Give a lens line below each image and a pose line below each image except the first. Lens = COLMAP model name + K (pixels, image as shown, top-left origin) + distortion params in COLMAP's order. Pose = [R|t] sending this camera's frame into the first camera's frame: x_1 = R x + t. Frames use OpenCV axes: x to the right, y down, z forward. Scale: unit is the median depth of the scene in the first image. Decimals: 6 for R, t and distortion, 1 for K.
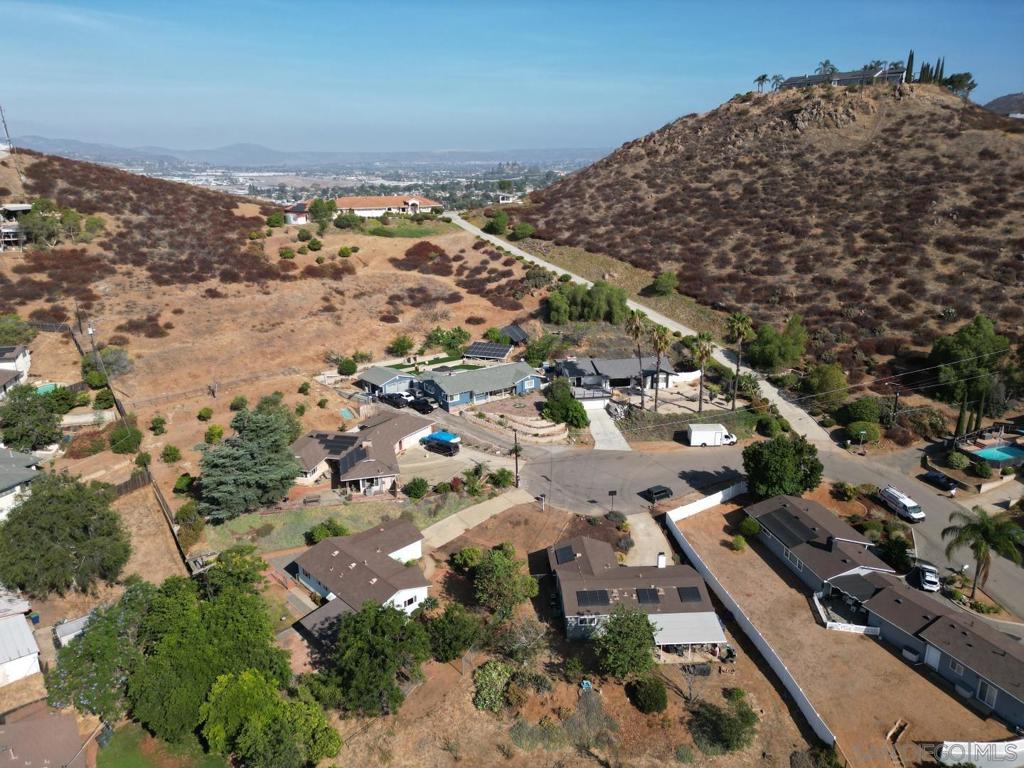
lens RADIAL K [[724.3, 0, 512.0], [0, 724.3, 384.0], [0, 0, 1]] dist [0.071274, -0.075358]
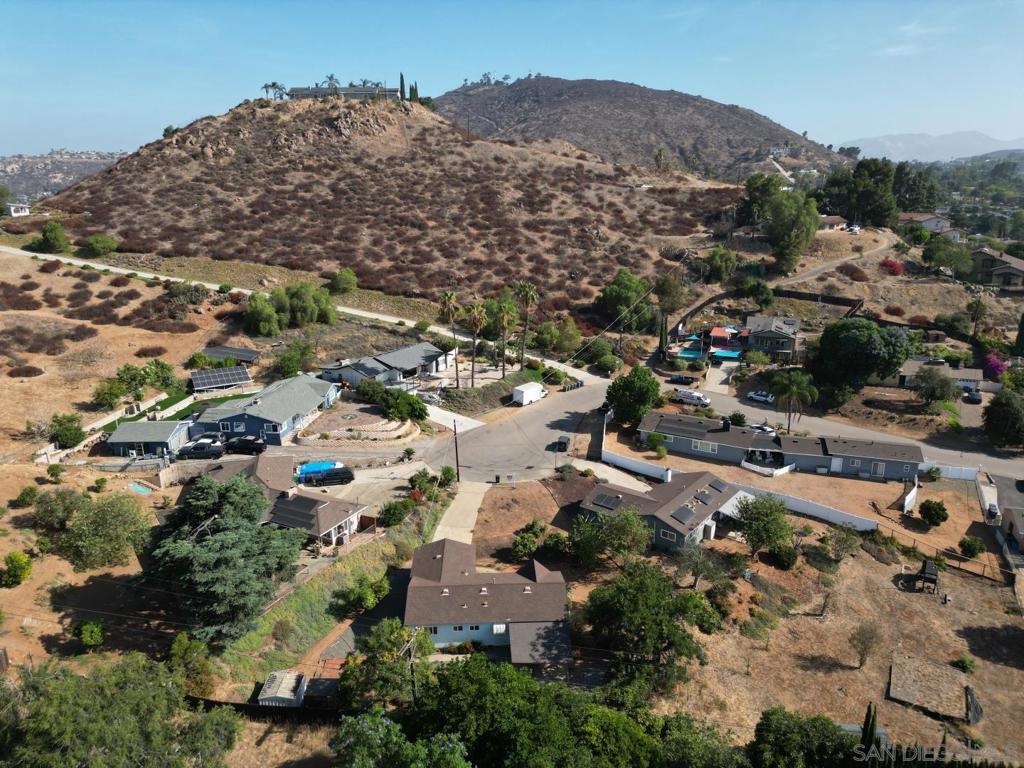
lens RADIAL K [[724.3, 0, 512.0], [0, 724.3, 384.0], [0, 0, 1]] dist [0.071274, -0.075358]
pose [[0.651193, -0.208370, 0.729746, -0.418648], [0.233325, 0.969965, 0.068752, -0.019377], [-0.722154, 0.125497, 0.680253, 0.205802]]
